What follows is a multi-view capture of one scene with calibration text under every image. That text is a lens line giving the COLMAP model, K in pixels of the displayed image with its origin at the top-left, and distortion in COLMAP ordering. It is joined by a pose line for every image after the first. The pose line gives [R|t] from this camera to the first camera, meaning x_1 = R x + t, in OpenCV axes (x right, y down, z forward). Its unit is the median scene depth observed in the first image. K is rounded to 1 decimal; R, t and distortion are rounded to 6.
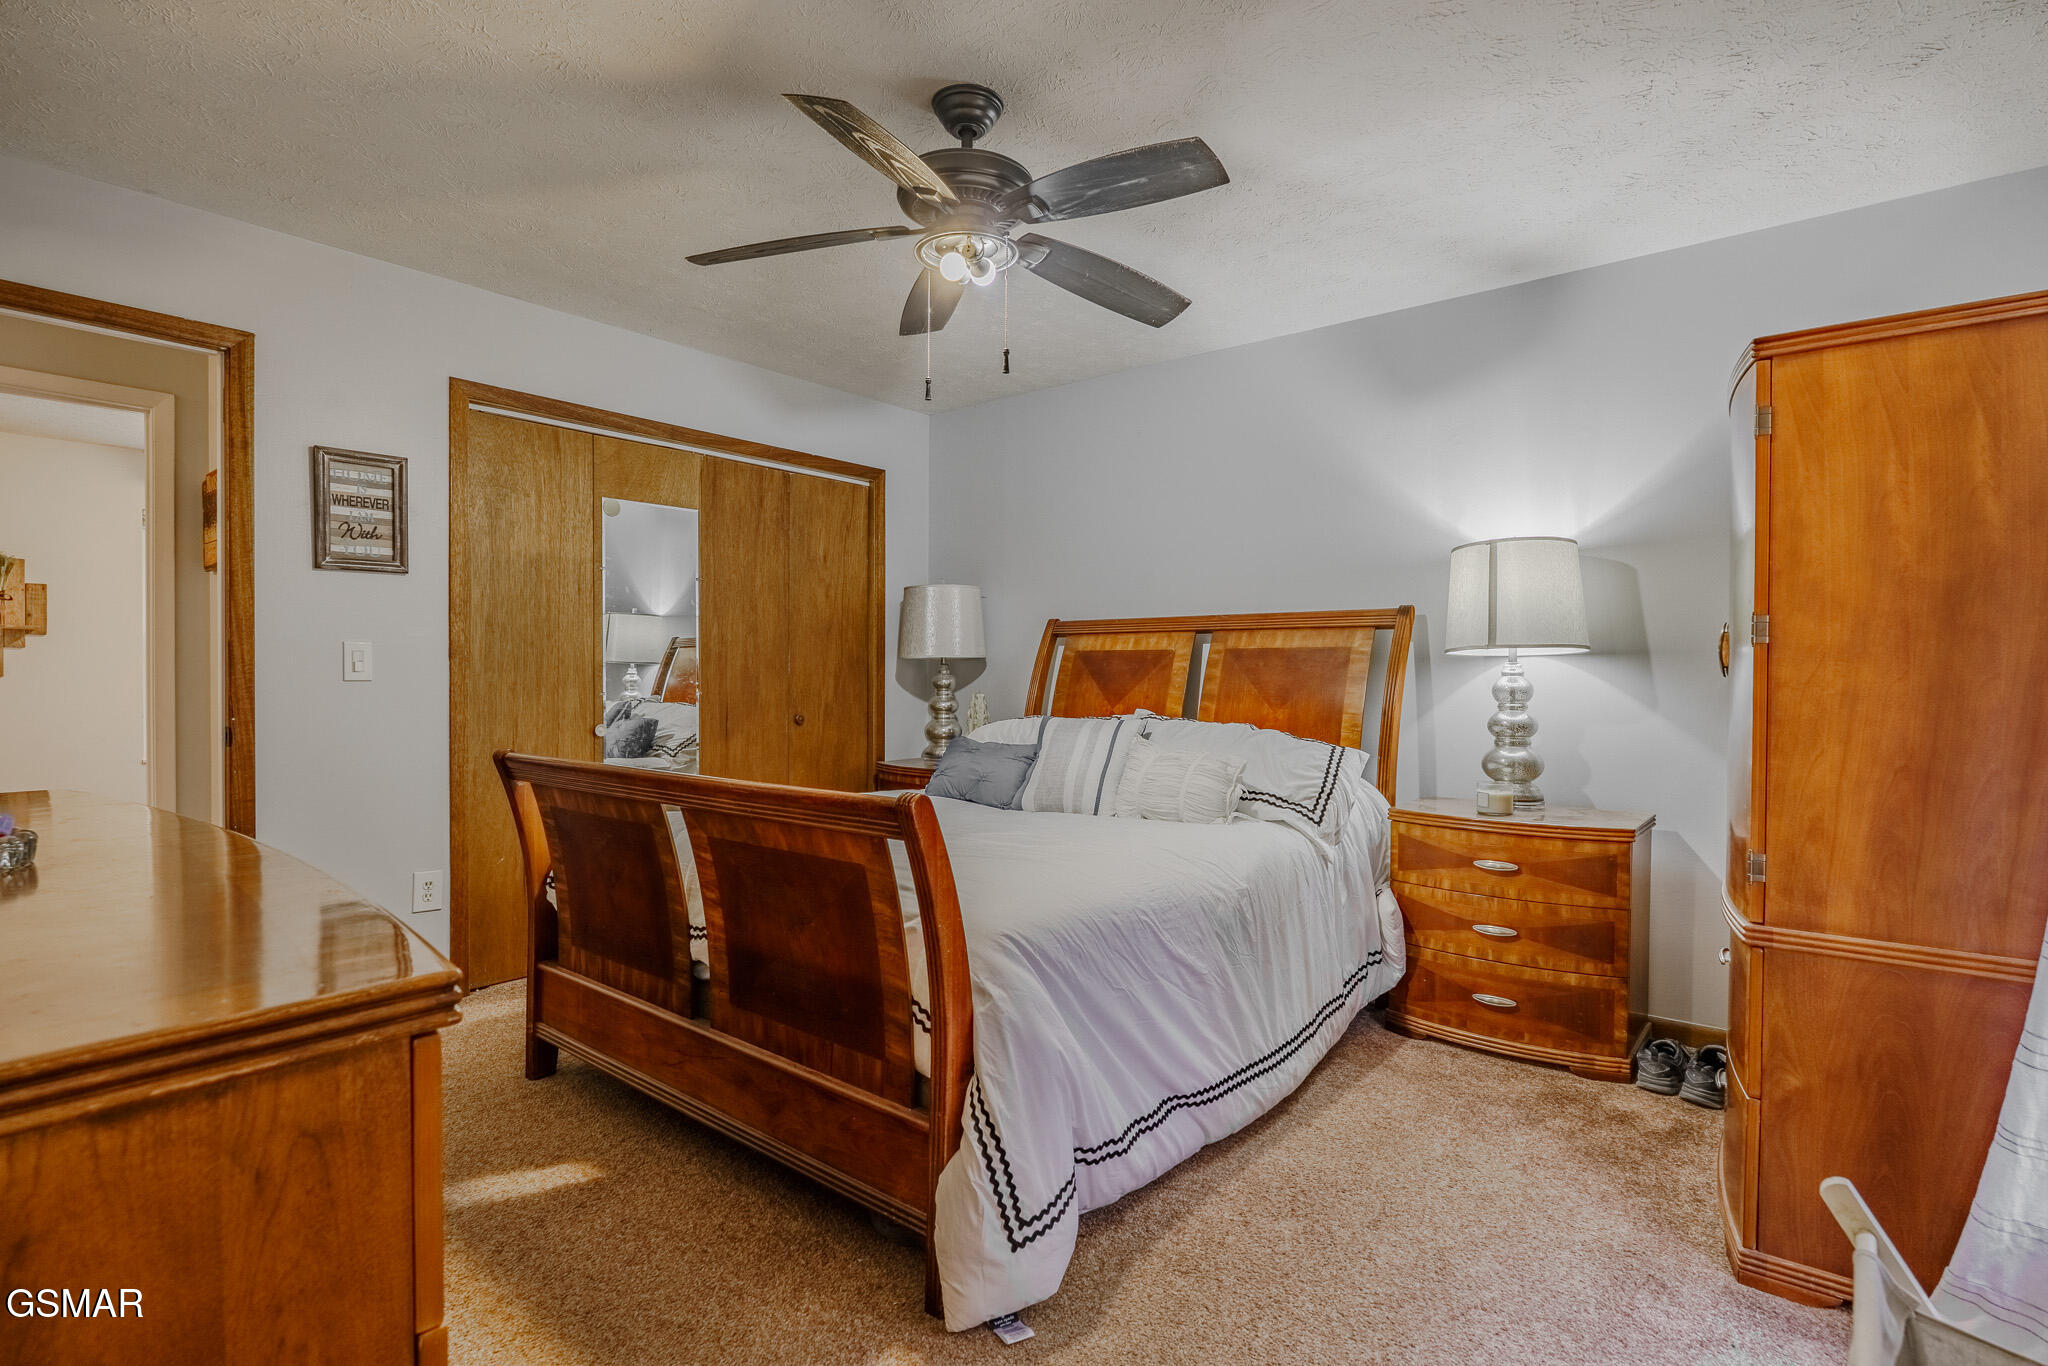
lens RADIAL K [[1013.1, 0, 1021.6], [0, 1013.1, 691.9], [0, 0, 1]] dist [-0.004115, -0.000464]
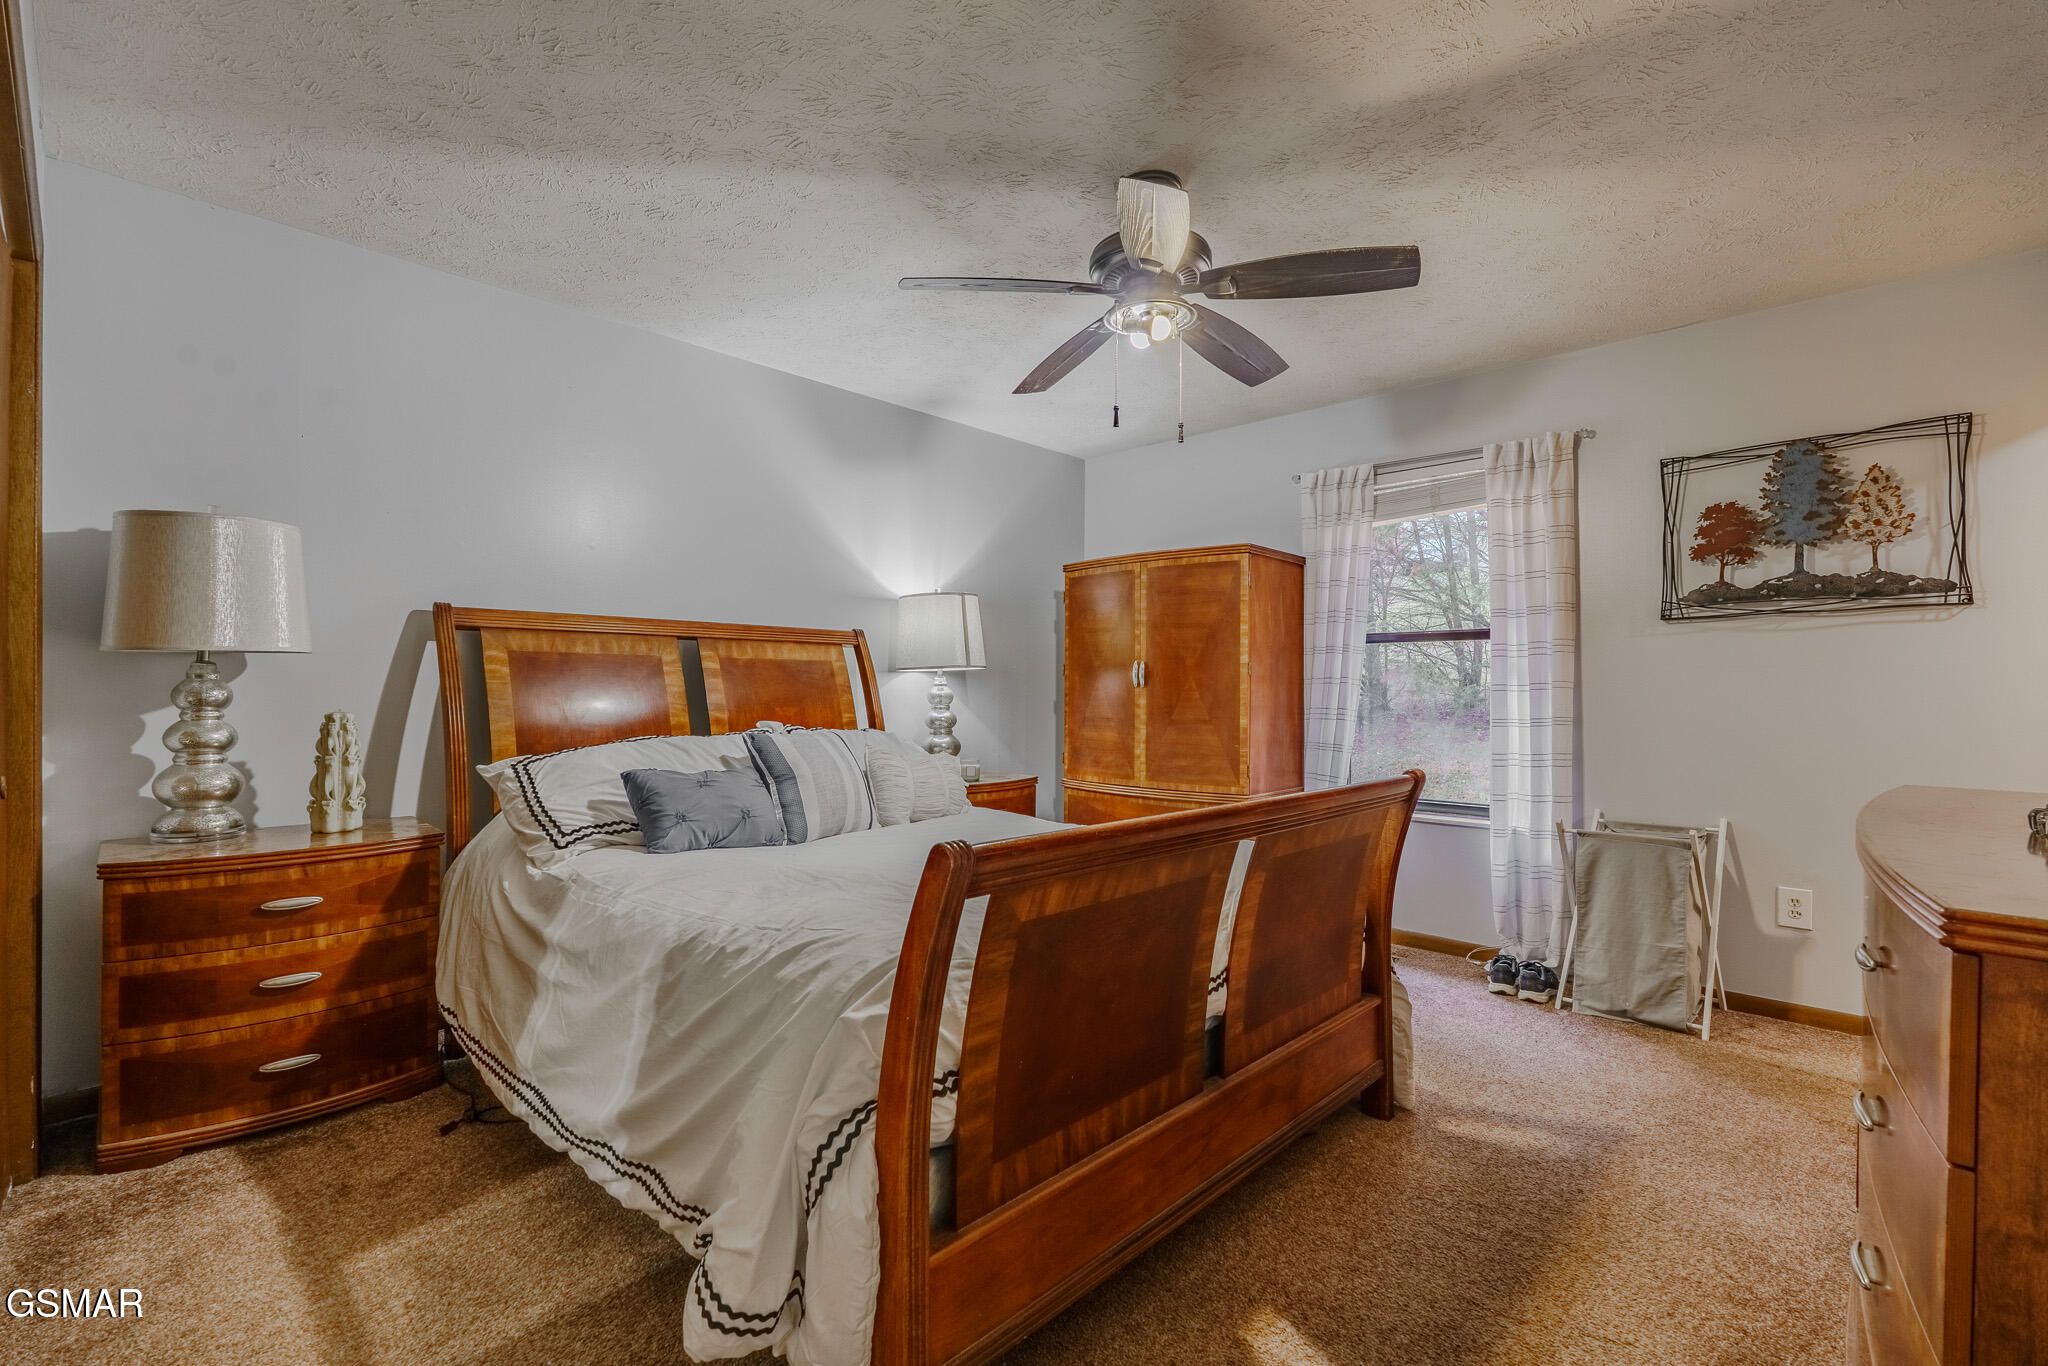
lens RADIAL K [[904.6, 0, 1016.8], [0, 904.6, 687.8], [0, 0, 1]] dist [-0.009937, 0.000845]
pose [[0.078333, 0.002915, 0.996923, -0.711147], [0.017497, 0.999838, -0.004298, -0.005174], [-0.996774, 0.017780, 0.078269, 0.714775]]
